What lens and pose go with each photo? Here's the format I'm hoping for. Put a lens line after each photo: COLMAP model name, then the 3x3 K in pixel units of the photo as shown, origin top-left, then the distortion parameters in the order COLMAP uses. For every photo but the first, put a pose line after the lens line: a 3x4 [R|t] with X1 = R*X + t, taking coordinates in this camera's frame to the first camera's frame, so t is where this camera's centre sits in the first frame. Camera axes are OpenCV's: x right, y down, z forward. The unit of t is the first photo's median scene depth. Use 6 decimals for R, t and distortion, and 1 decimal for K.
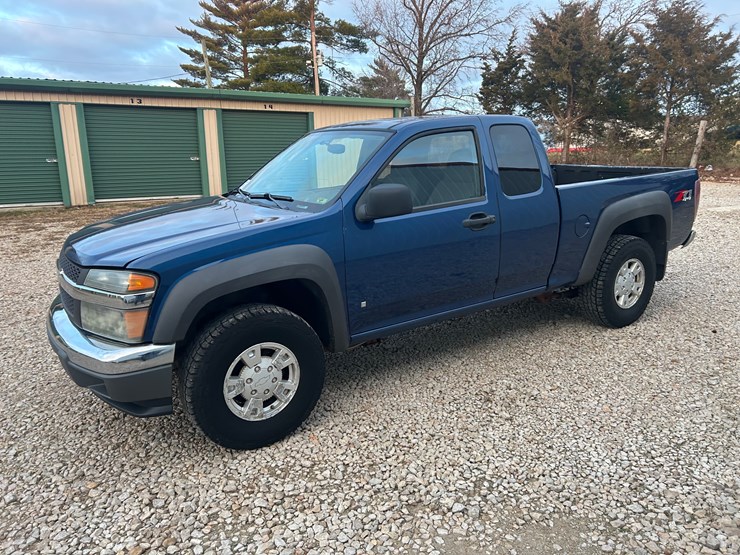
lens RADIAL K [[554.1, 0, 365.2], [0, 554.1, 272.8], [0, 0, 1]] dist [0.057455, -0.059711]
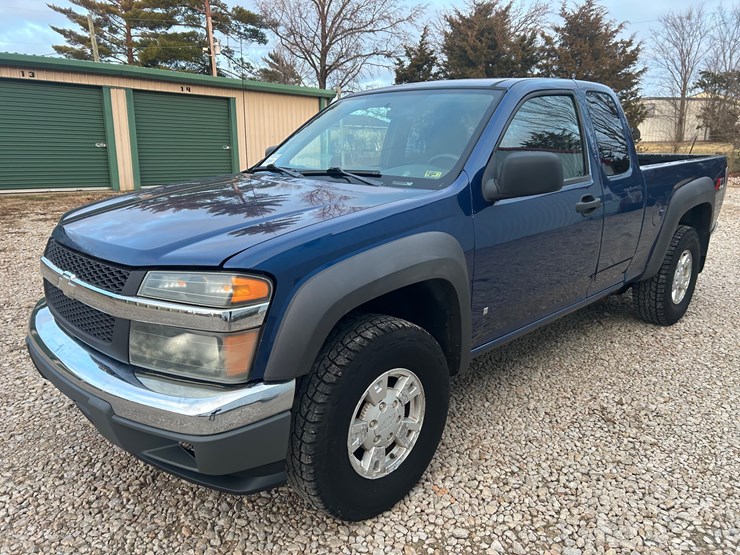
lens RADIAL K [[554.1, 0, 365.3], [0, 554.1, 282.9], [0, 0, 1]] dist [0.057455, -0.059711]
pose [[0.981359, -0.023800, 0.190705, -0.087119], [0.020329, 0.999591, 0.020135, -0.000110], [-0.191106, -0.015883, 0.981441, 0.076463]]
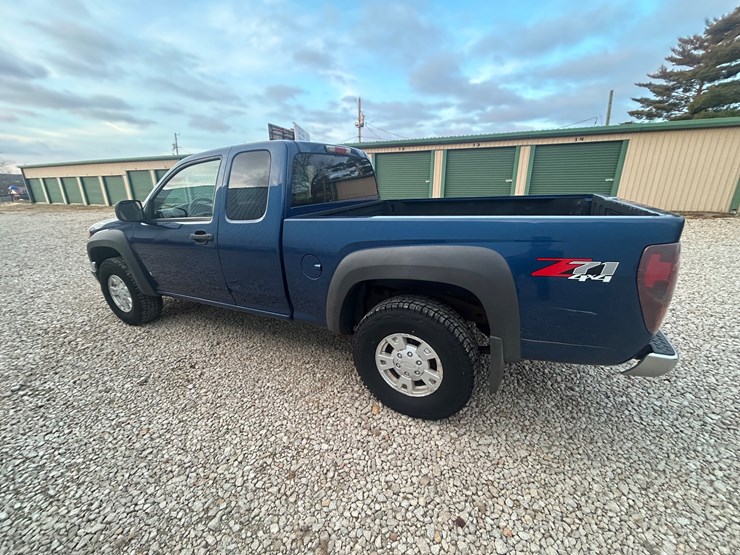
lens RADIAL K [[296.6, 0, 371.0], [0, 296.6, 281.3], [0, 0, 1]] dist [0.001637, -0.001462]
pose [[0.503665, 0.284549, -0.815692, 0.293093], [-0.178401, 0.958105, 0.224071, -0.065217], [0.845278, 0.032664, 0.533327, 0.301812]]
